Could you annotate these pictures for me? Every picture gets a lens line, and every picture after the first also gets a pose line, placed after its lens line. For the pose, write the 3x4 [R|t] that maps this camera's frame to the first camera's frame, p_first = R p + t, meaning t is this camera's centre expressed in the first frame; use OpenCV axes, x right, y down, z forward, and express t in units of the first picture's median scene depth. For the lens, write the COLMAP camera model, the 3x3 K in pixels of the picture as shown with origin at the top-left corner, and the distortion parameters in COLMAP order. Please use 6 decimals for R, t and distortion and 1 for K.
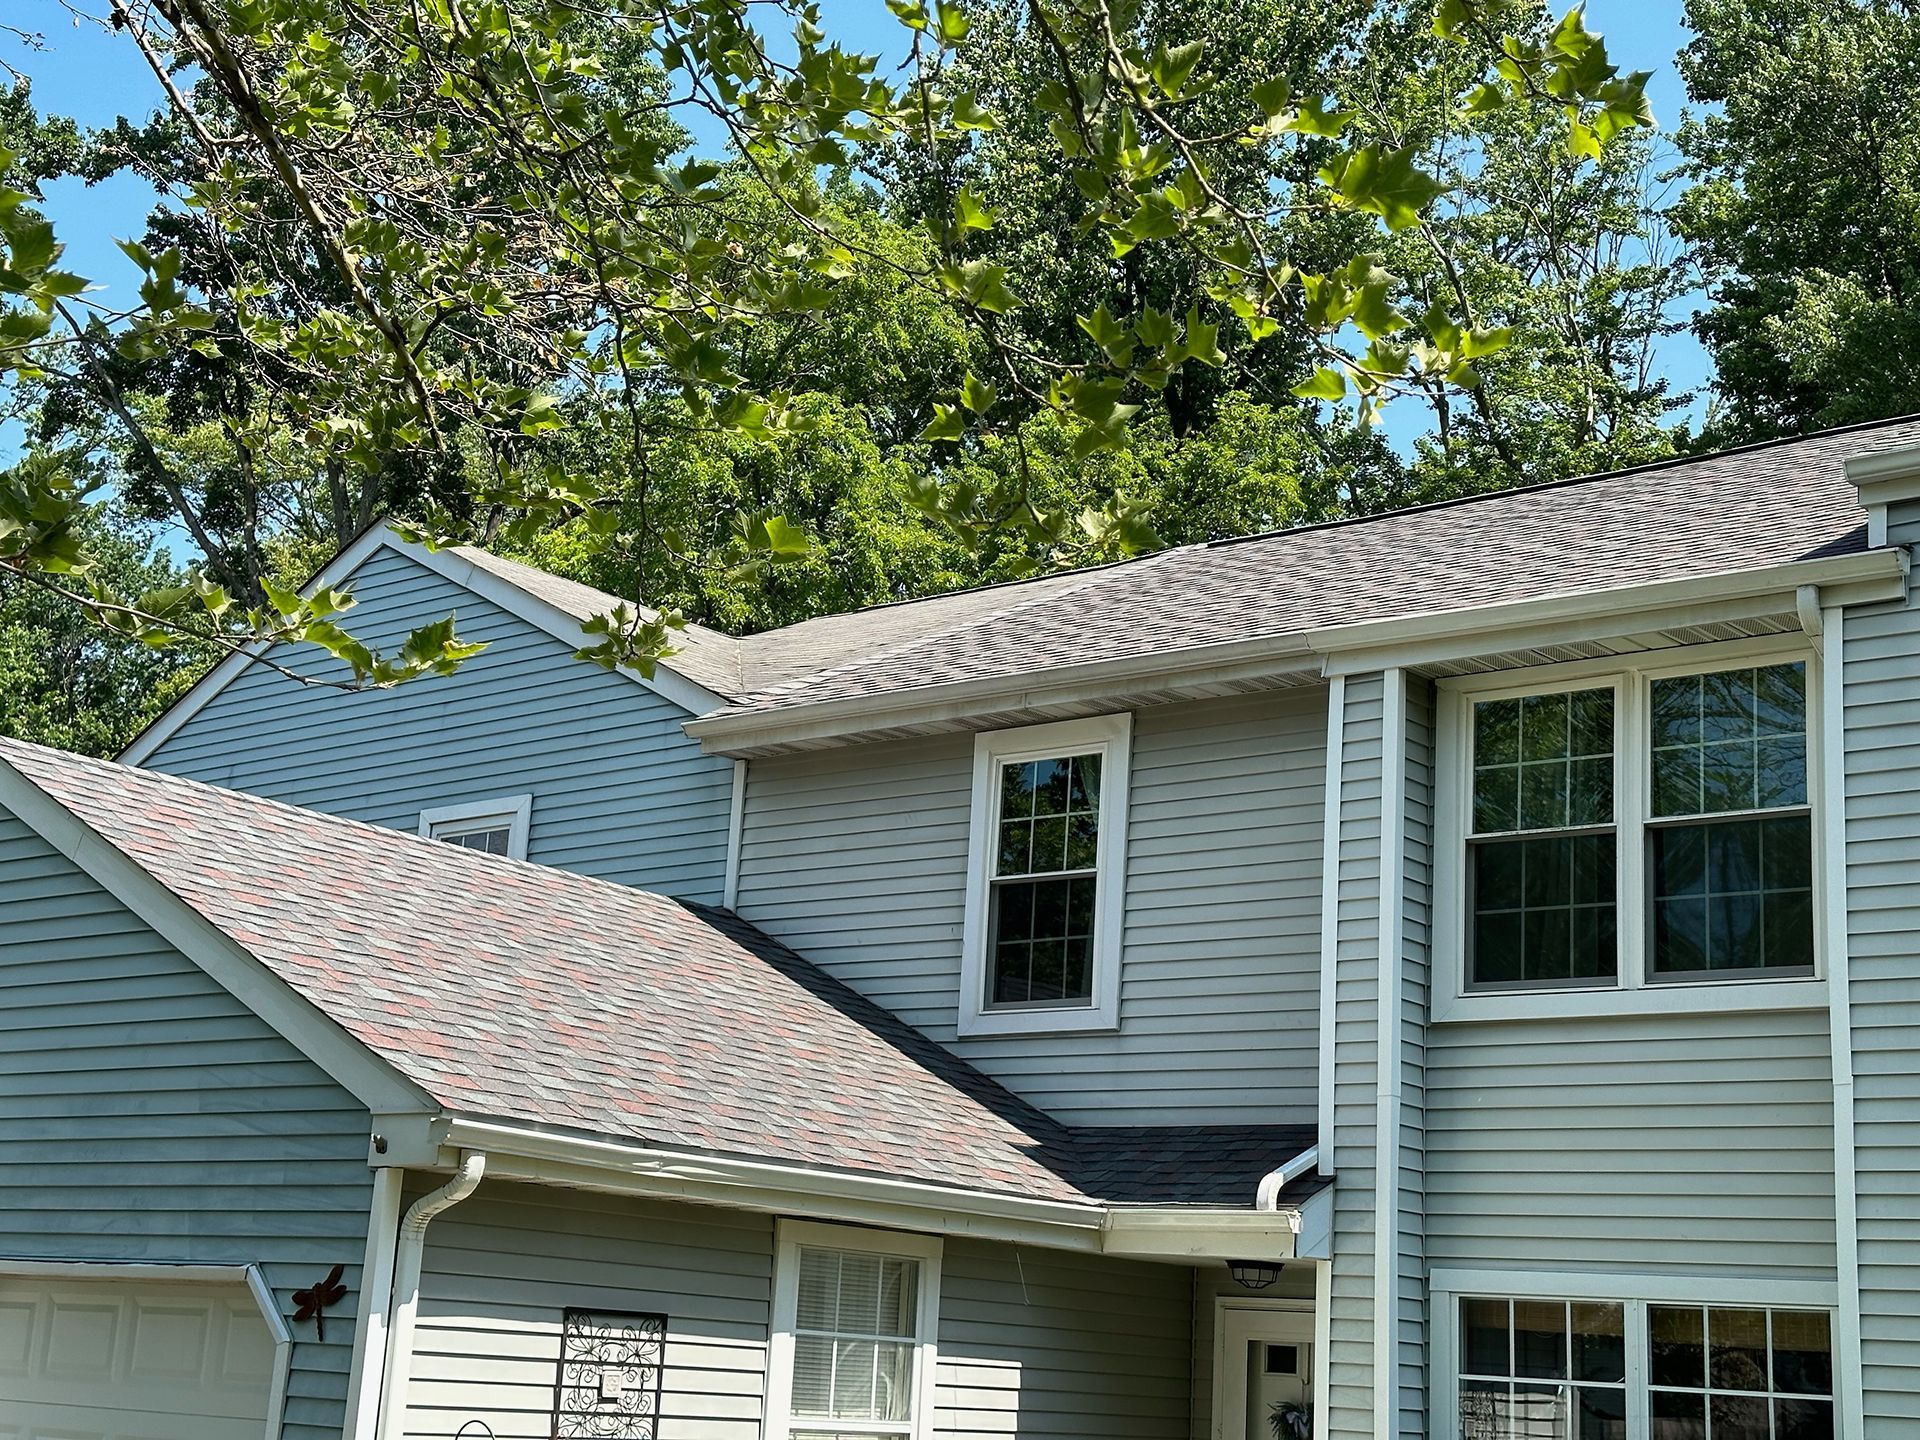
lens RADIAL K [[2620.5, 0, 926.9], [0, 2620.5, 727.8], [0, 0, 1]] dist [0.266610, -0.749418]
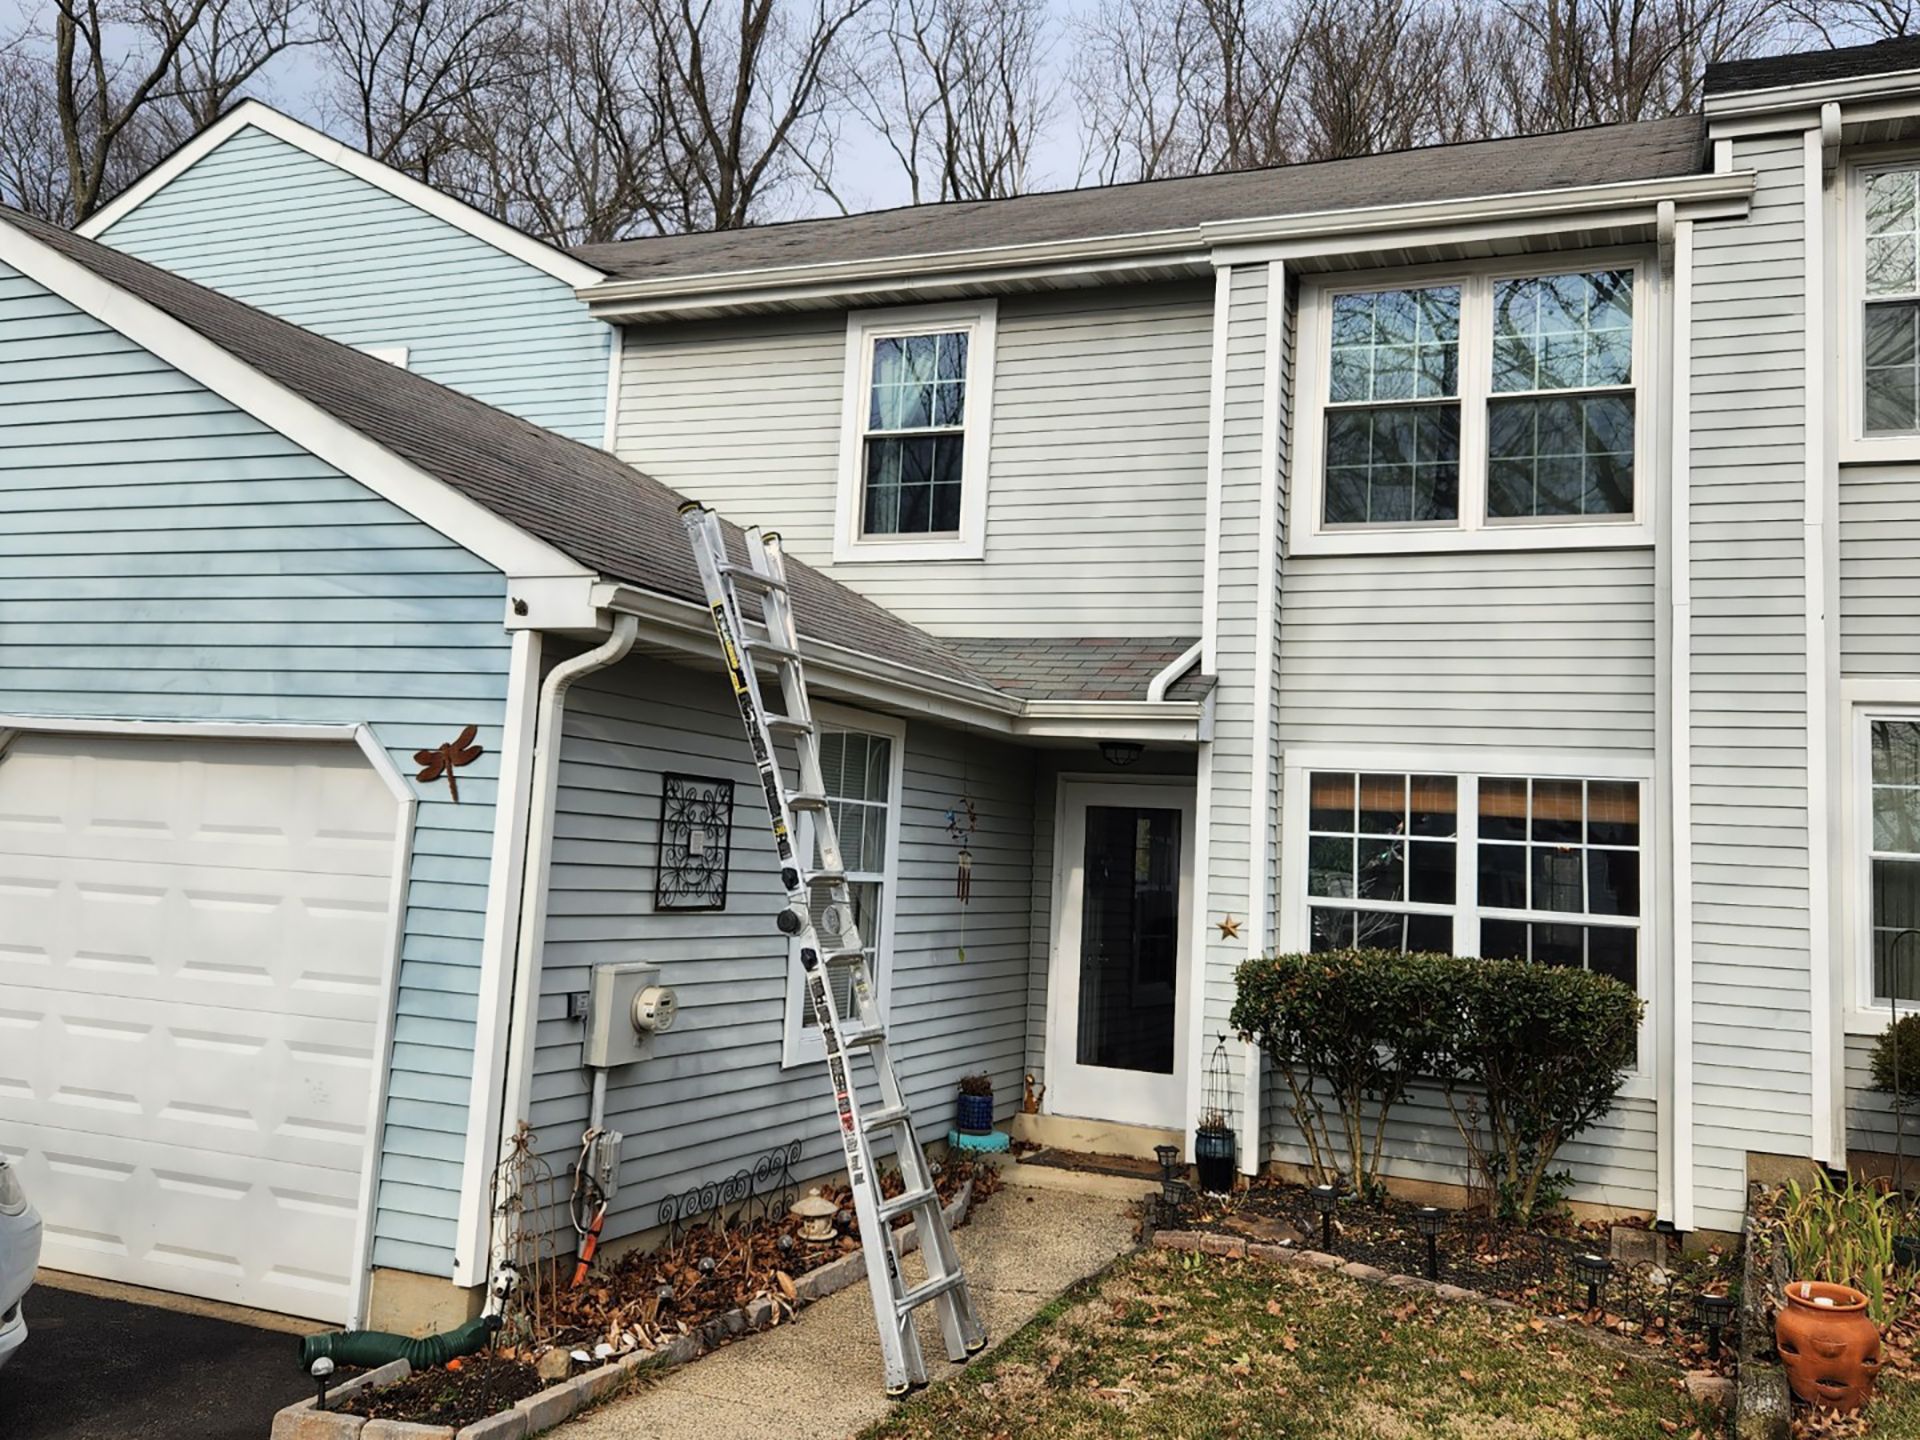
lens RADIAL K [[1729.8, 0, 959.2], [0, 1729.8, 639.1], [0, 0, 1]] dist [0.058641, 0.001241]
pose [[0.962510, 0.030219, 0.269557, -0.190901], [-0.065065, 0.990482, 0.121291, 0.069535], [-0.263326, -0.134283, 0.955315, 0.297093]]
